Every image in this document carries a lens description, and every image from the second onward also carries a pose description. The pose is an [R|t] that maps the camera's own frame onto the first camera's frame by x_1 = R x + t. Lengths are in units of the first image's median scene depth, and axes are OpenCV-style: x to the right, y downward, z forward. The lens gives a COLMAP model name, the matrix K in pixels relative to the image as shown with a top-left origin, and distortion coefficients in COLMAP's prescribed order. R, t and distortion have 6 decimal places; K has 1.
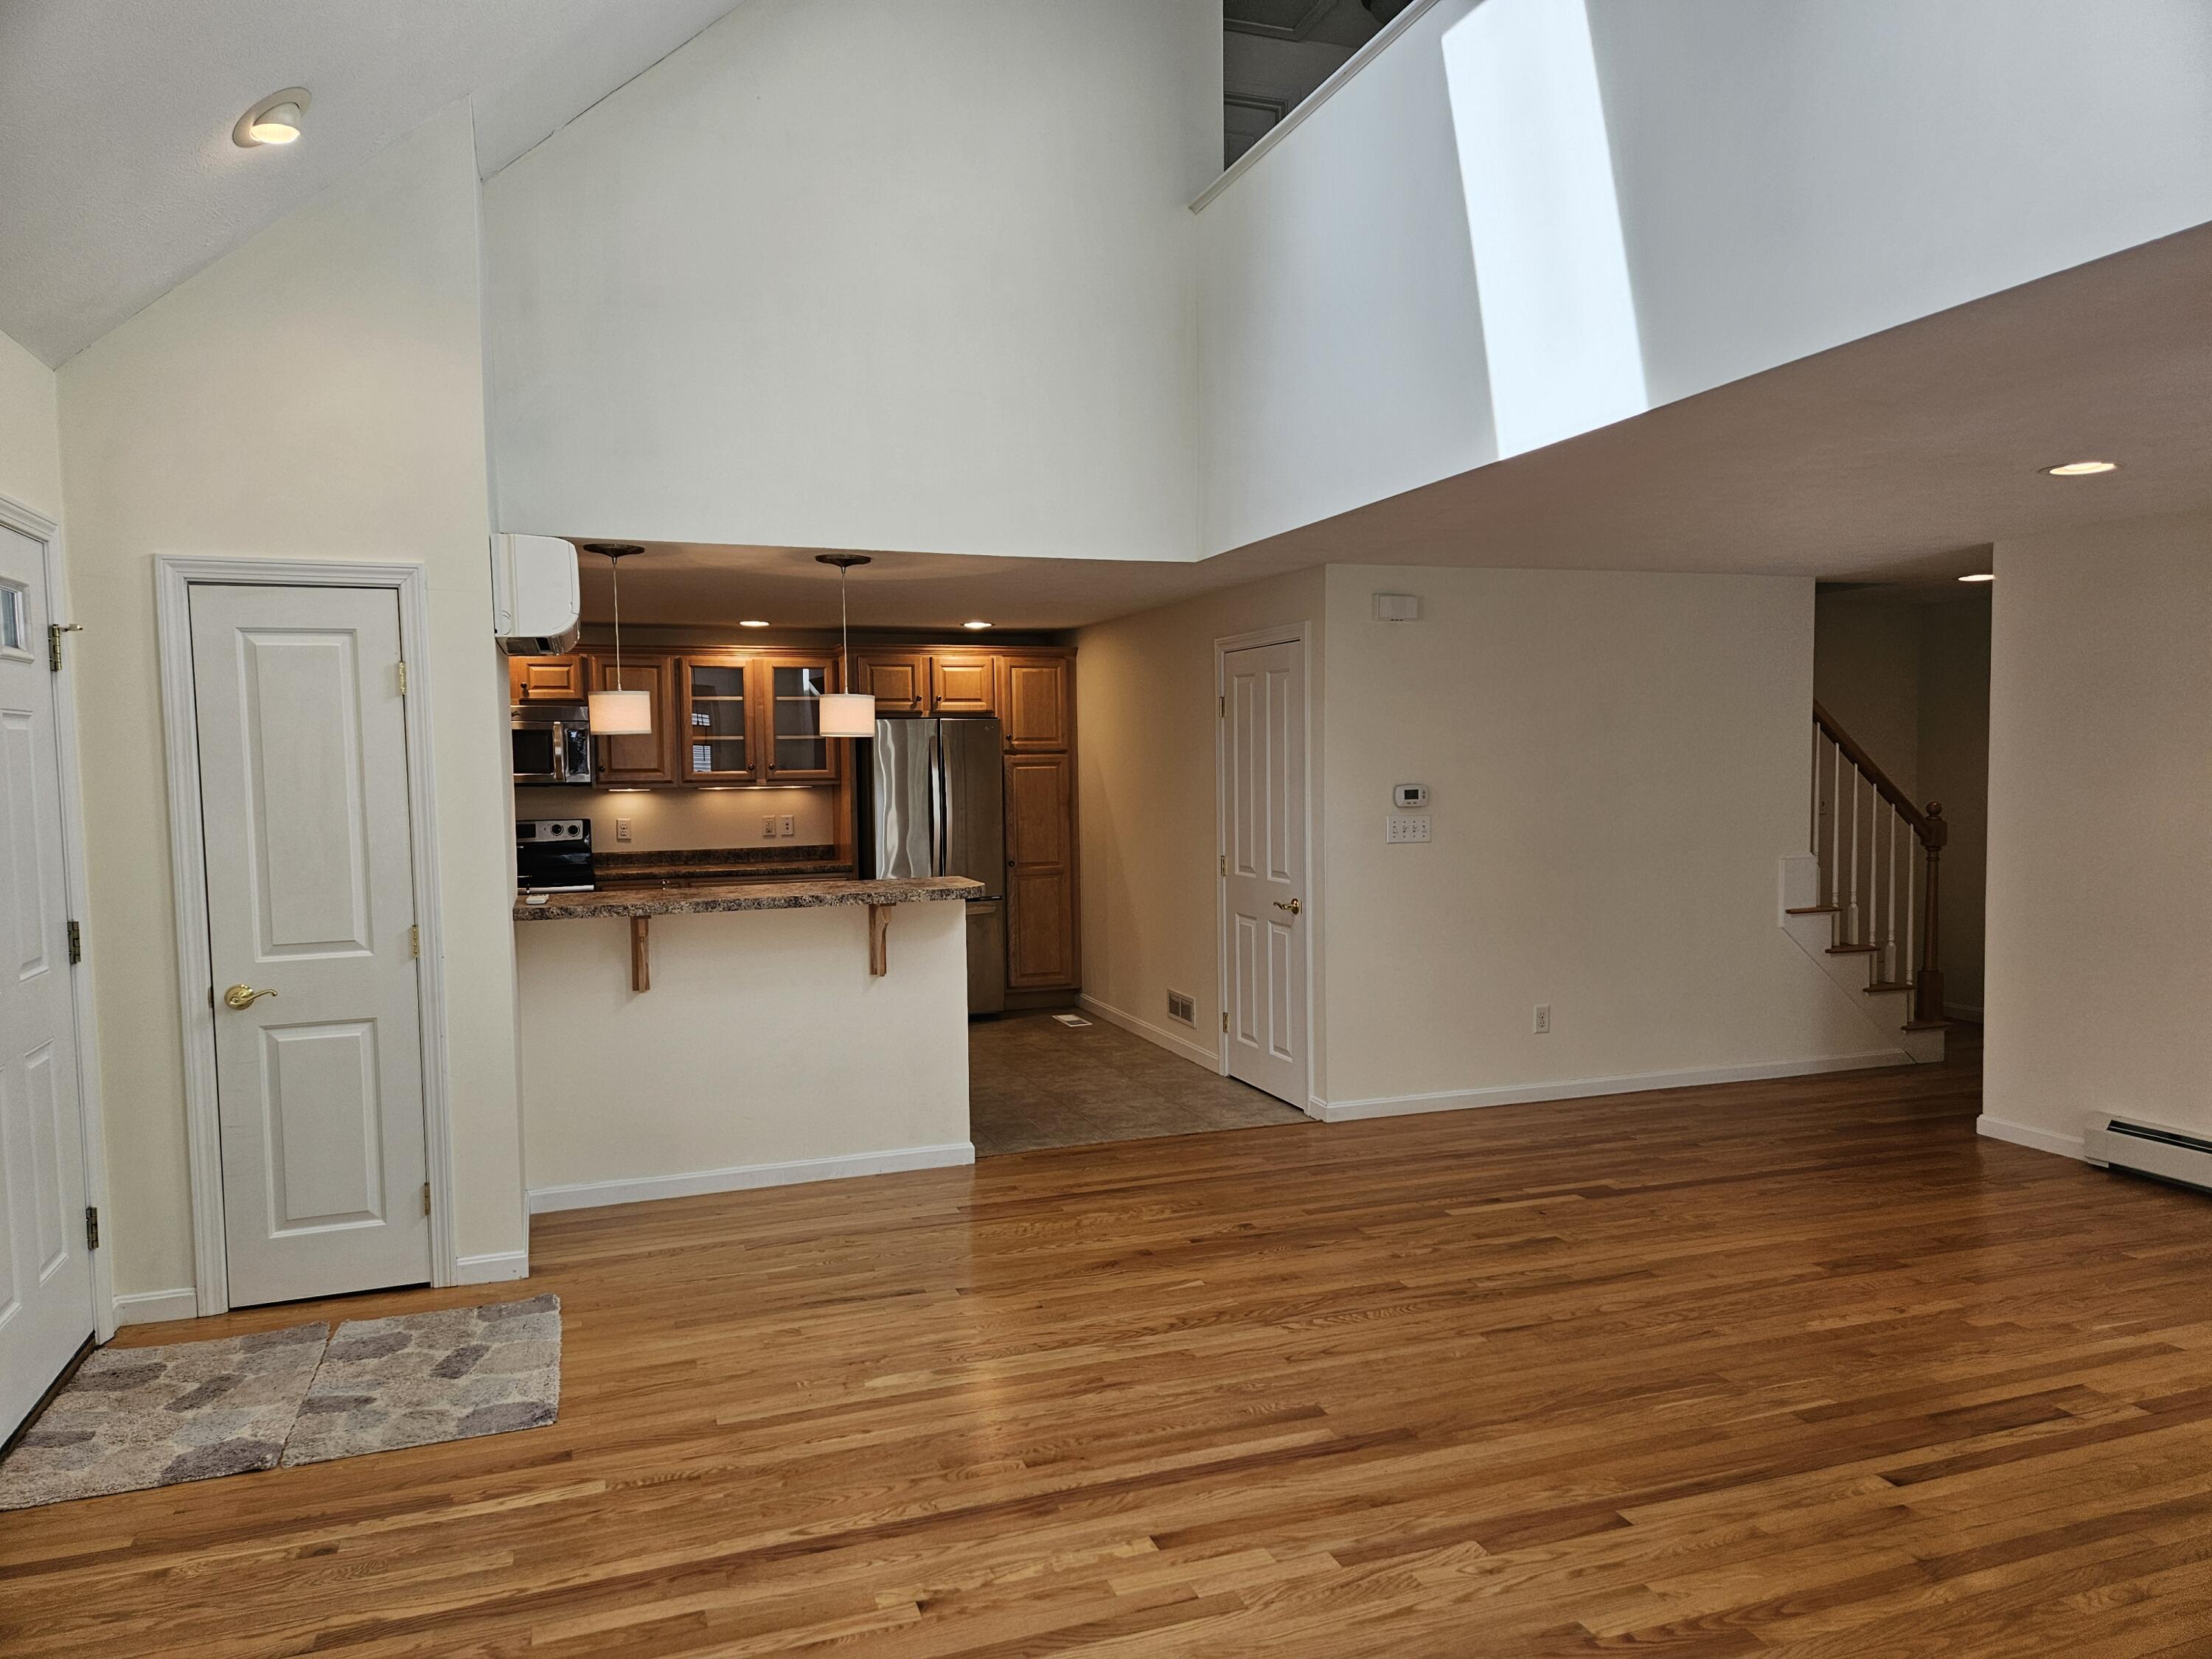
lens RADIAL K [[1472.1, 0, 1092.6], [0, 1472.1, 848.6], [0, 0, 1]] dist [0.069502, -0.044217]
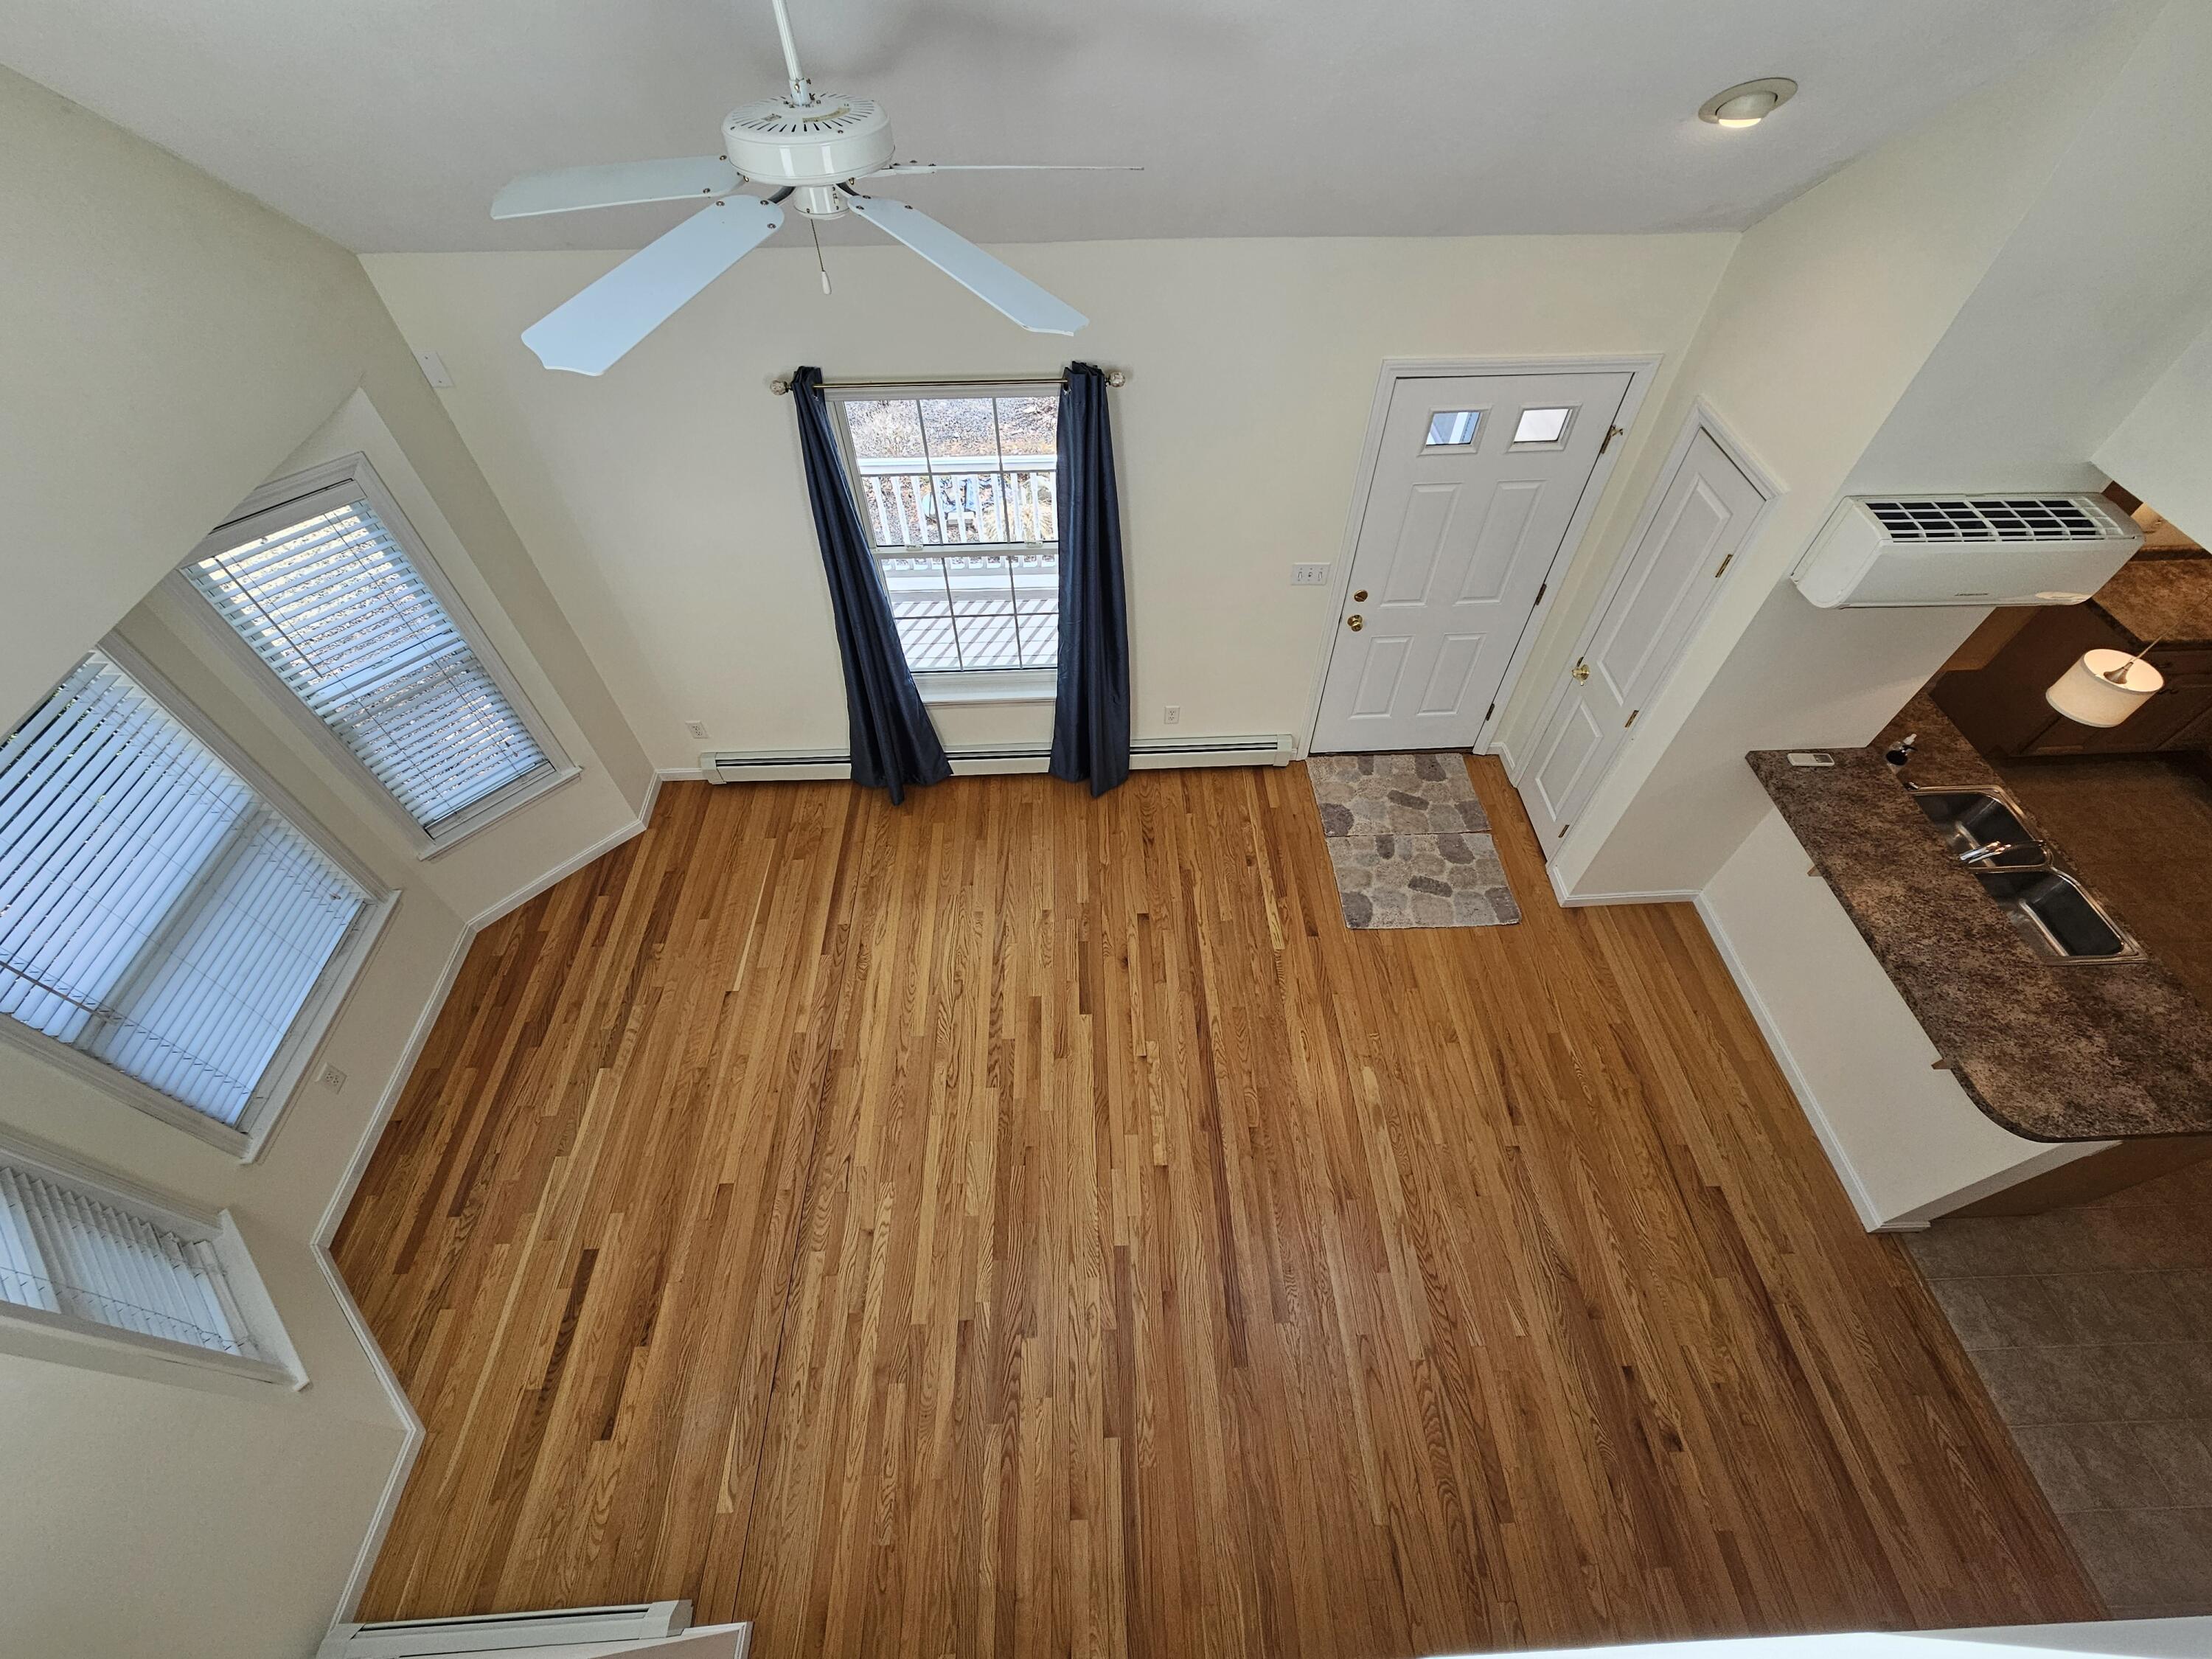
lens RADIAL K [[910.7, 0, 1109.7], [0, 910.7, 835.2], [0, 0, 1]] dist [0.005937, -0.000232]
pose [[-0.296510, 0.754742, -0.585189, 0.156440], [-0.055761, 0.598017, 0.799541, -0.281091], [0.953400, 0.269703, -0.135233, 0.333174]]
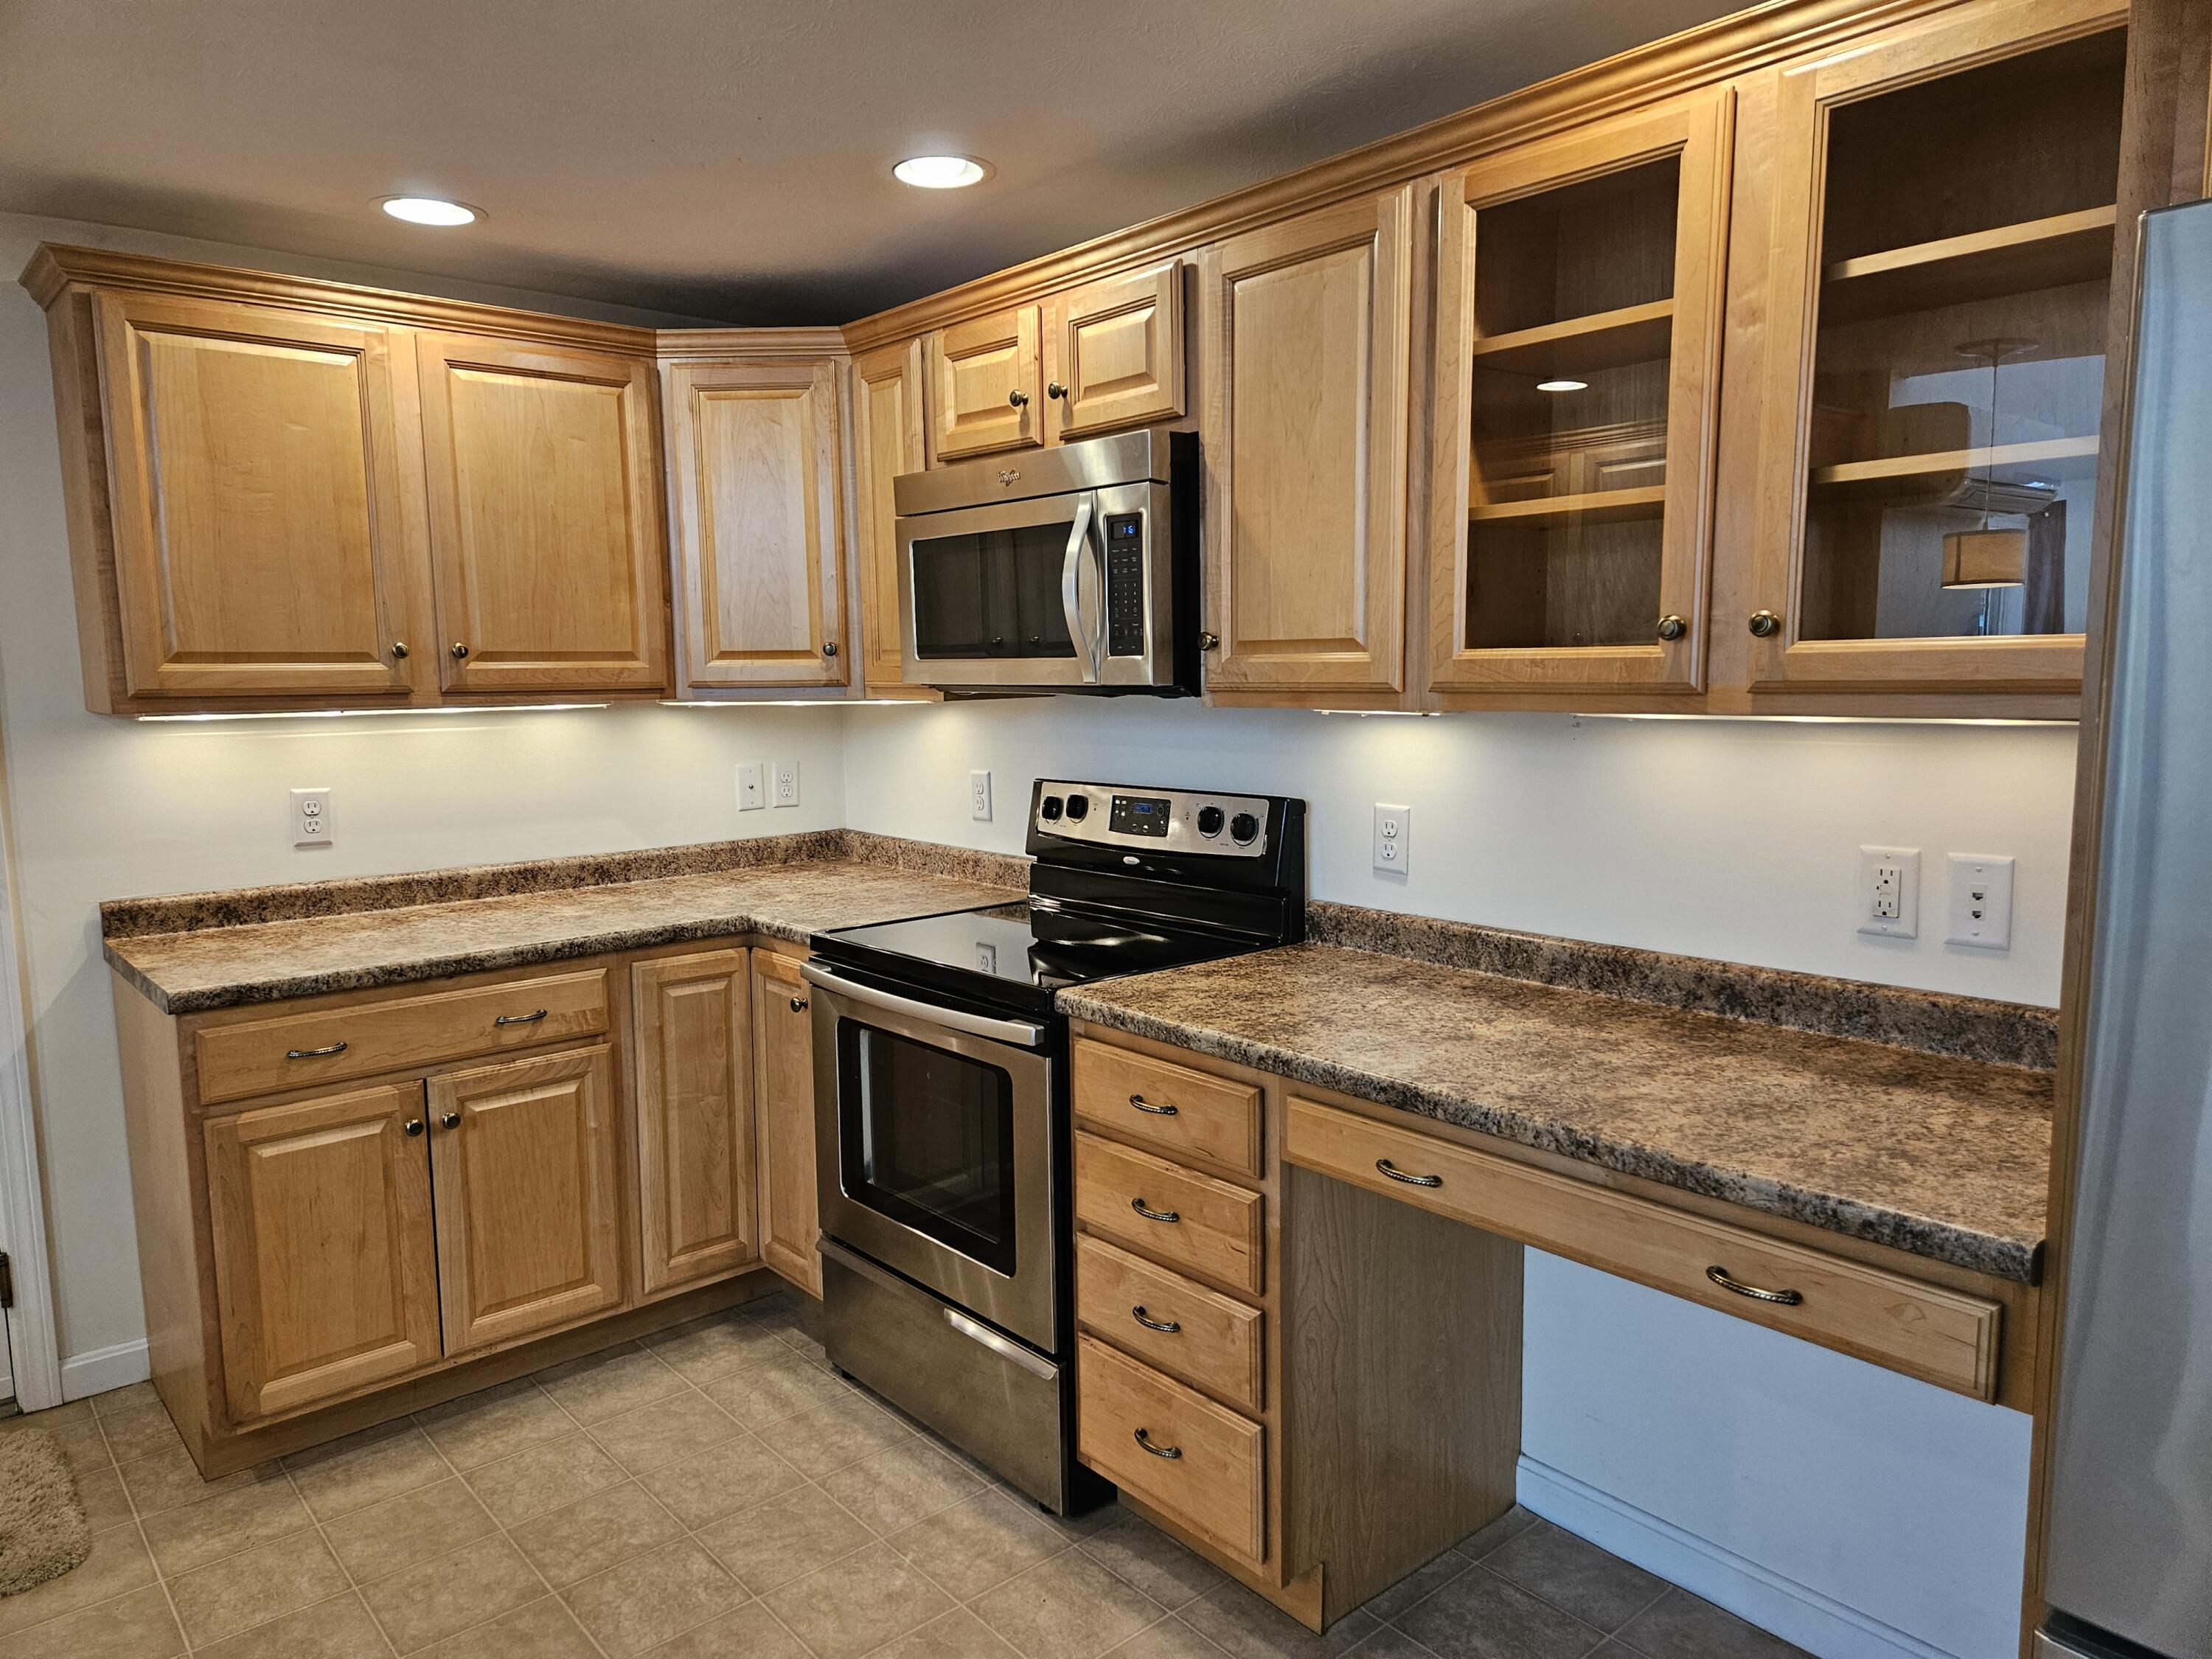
lens RADIAL K [[1472.1, 0, 1073.4], [0, 1472.1, 853.8], [0, 0, 1]] dist [0.069502, -0.044217]
pose [[0.346532, 0.129588, -0.929044, -0.055464], [-0.048154, 0.991563, 0.120347, -0.044525], [0.936801, 0.003033, 0.349849, 0.849639]]
